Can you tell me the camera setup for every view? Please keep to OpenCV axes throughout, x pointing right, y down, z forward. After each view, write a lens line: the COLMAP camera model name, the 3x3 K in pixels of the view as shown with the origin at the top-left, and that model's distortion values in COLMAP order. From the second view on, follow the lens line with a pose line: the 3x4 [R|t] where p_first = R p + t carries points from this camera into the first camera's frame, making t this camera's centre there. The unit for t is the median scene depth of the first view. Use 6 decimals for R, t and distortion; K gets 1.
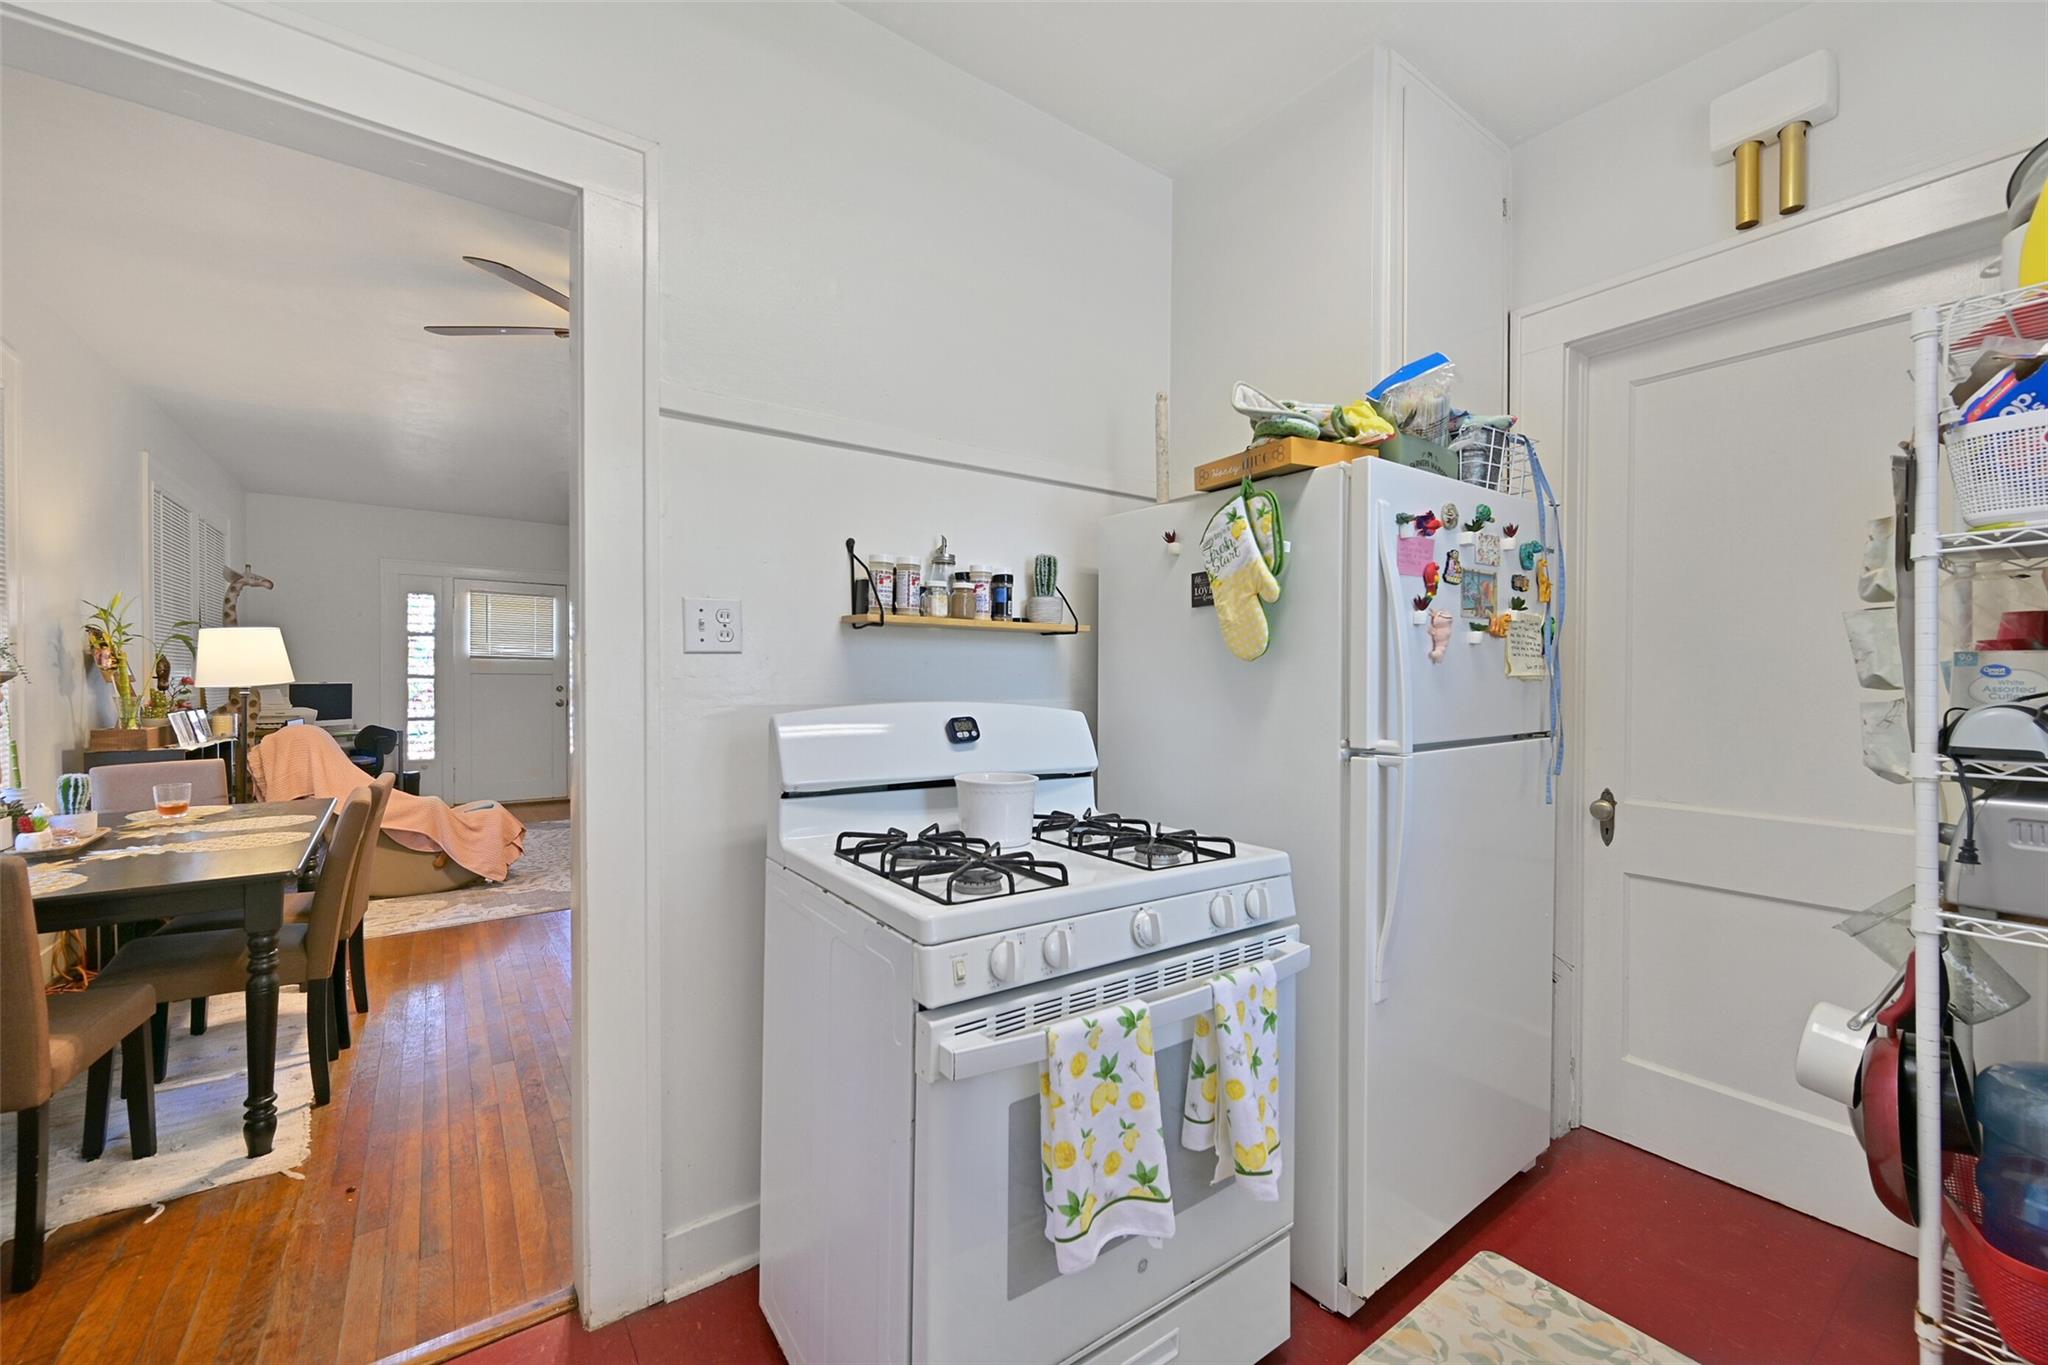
lens RADIAL K [[806.4, 0, 1019.4], [0, 806.4, 682.9], [0, 0, 1]] dist [0.008399, 0.000155]
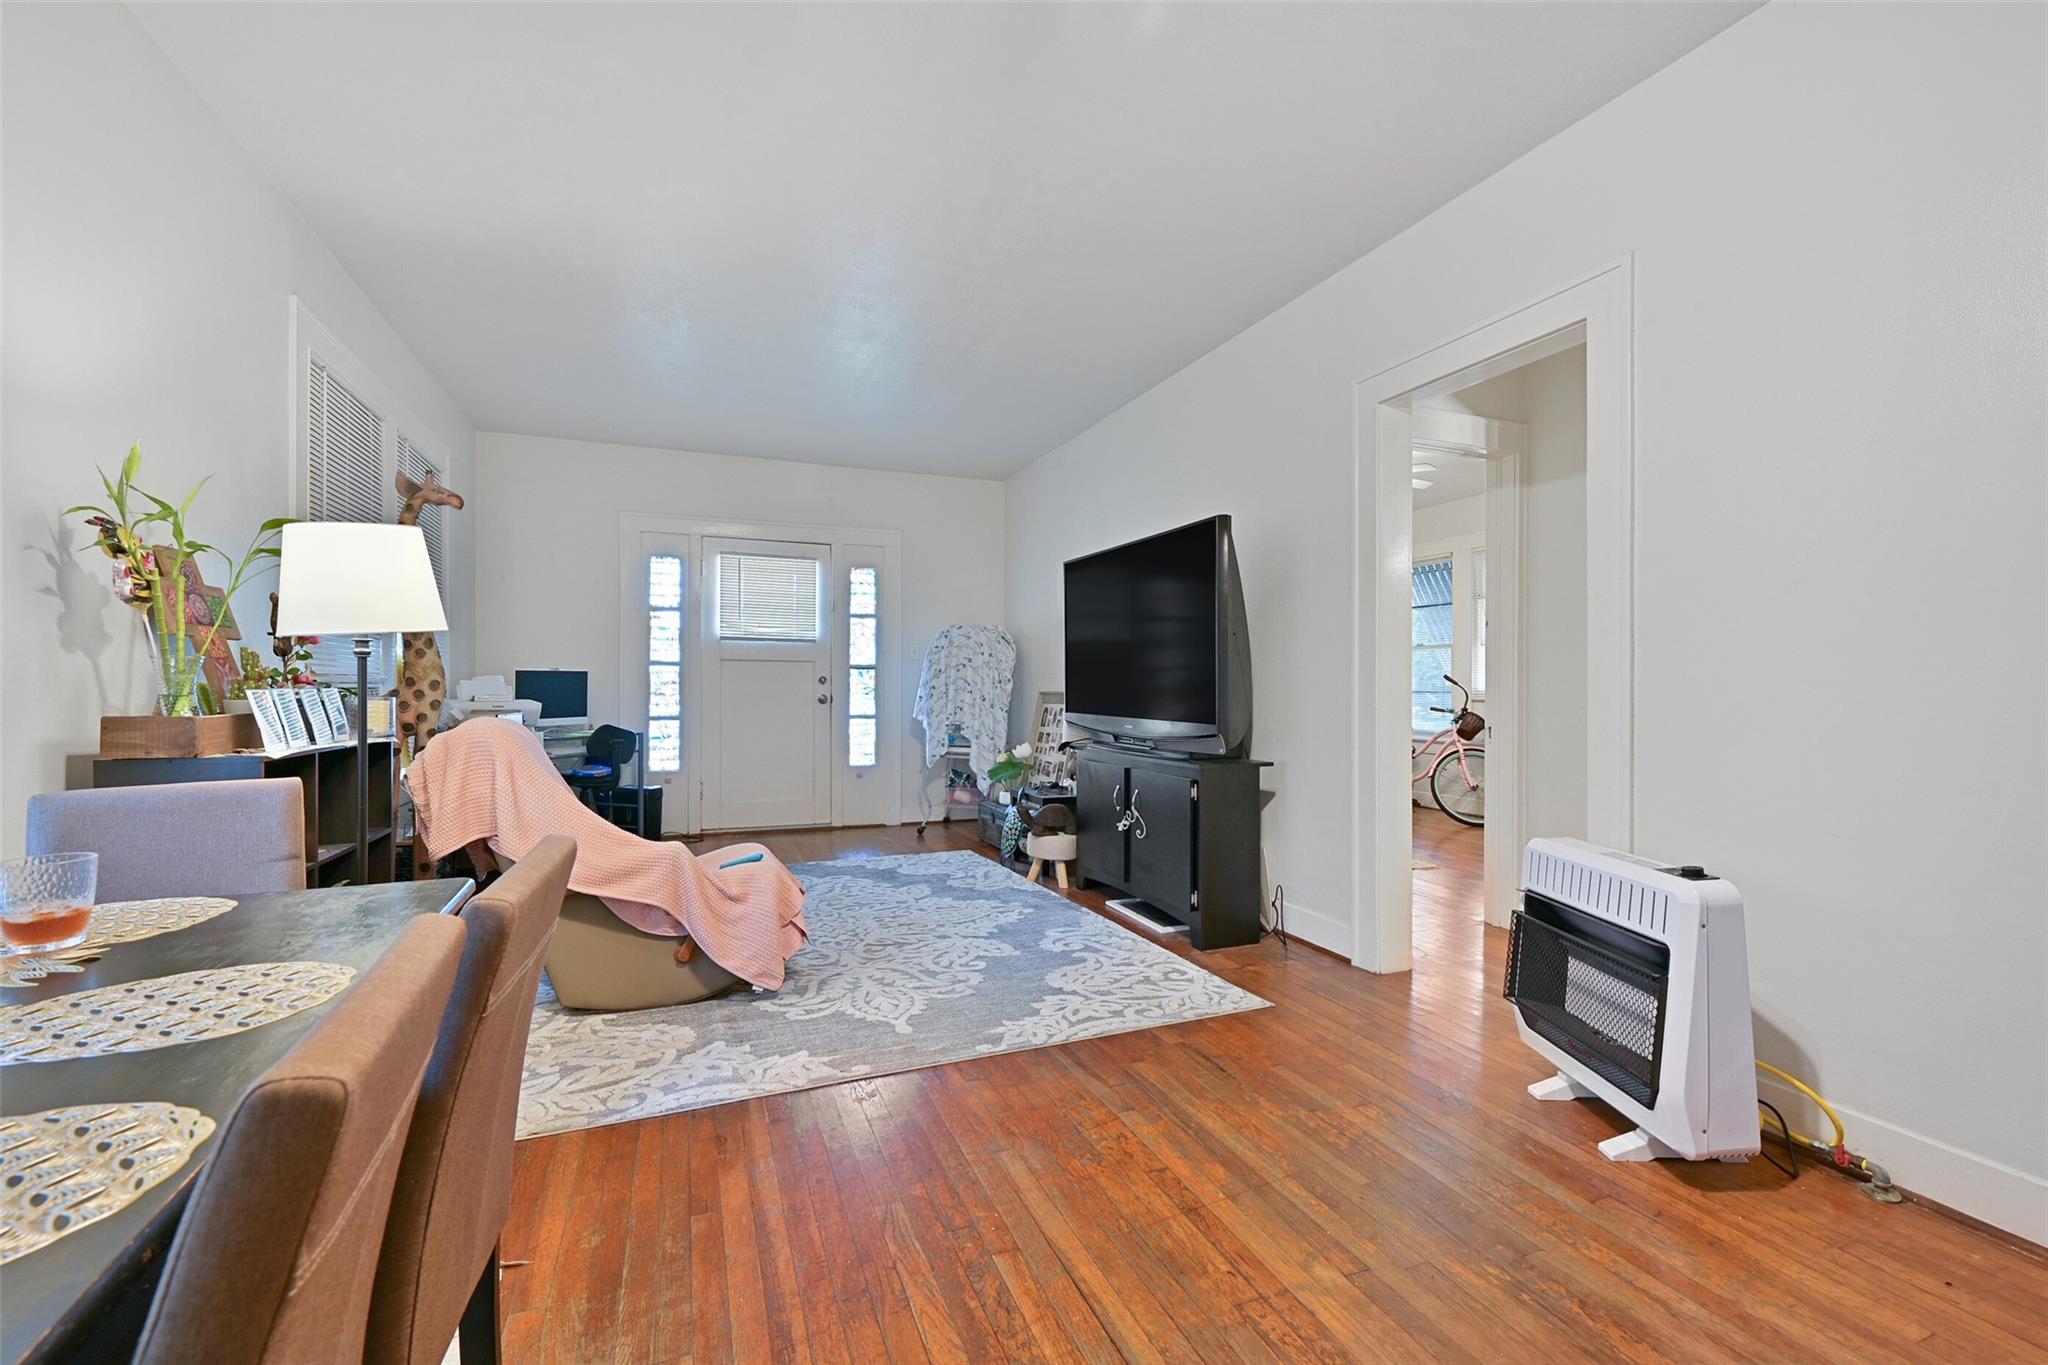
lens RADIAL K [[865.6, 0, 1033.8], [0, 865.6, 676.2], [0, 0, 1]] dist [0.000698, -0.000022]
pose [[0.971611, -0.006051, -0.236506, -0.229724], [0.002059, 0.999851, -0.017125, 0.022340], [0.236574, 0.016152, 0.971479, 0.321302]]
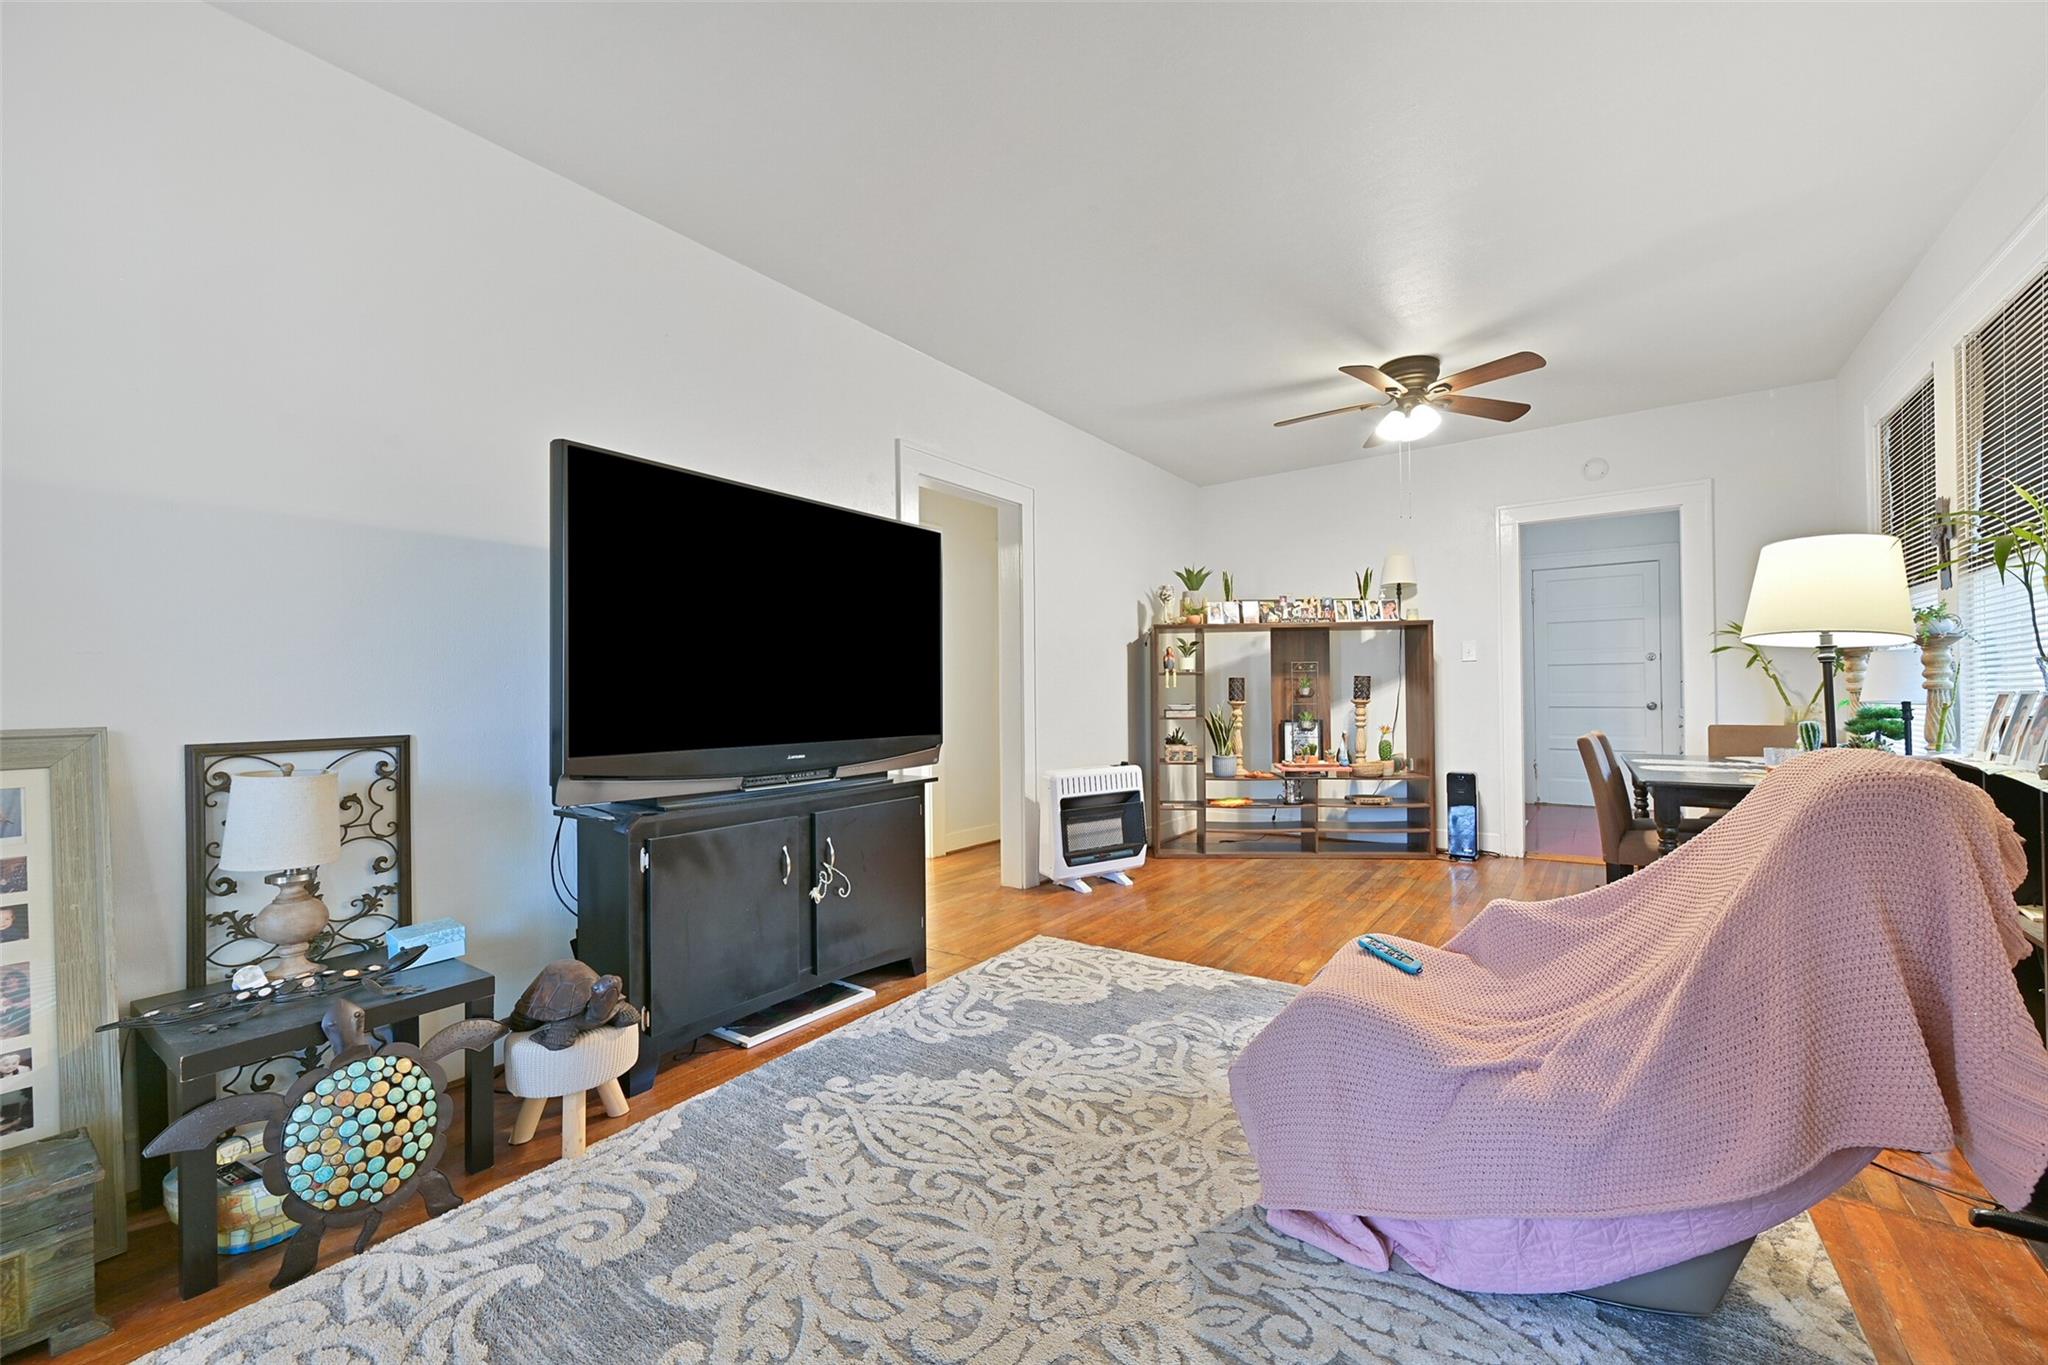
lens RADIAL K [[806.4, 0, 1030.8], [0, 806.4, 694.4], [0, 0, 1]] dist [0.008399, 0.000155]
pose [[-0.318178, 0.006122, 0.948011, -0.674263], [0.024839, 0.999690, 0.001881, 0.019742], [-0.947706, 0.024146, -0.318231, 0.885025]]
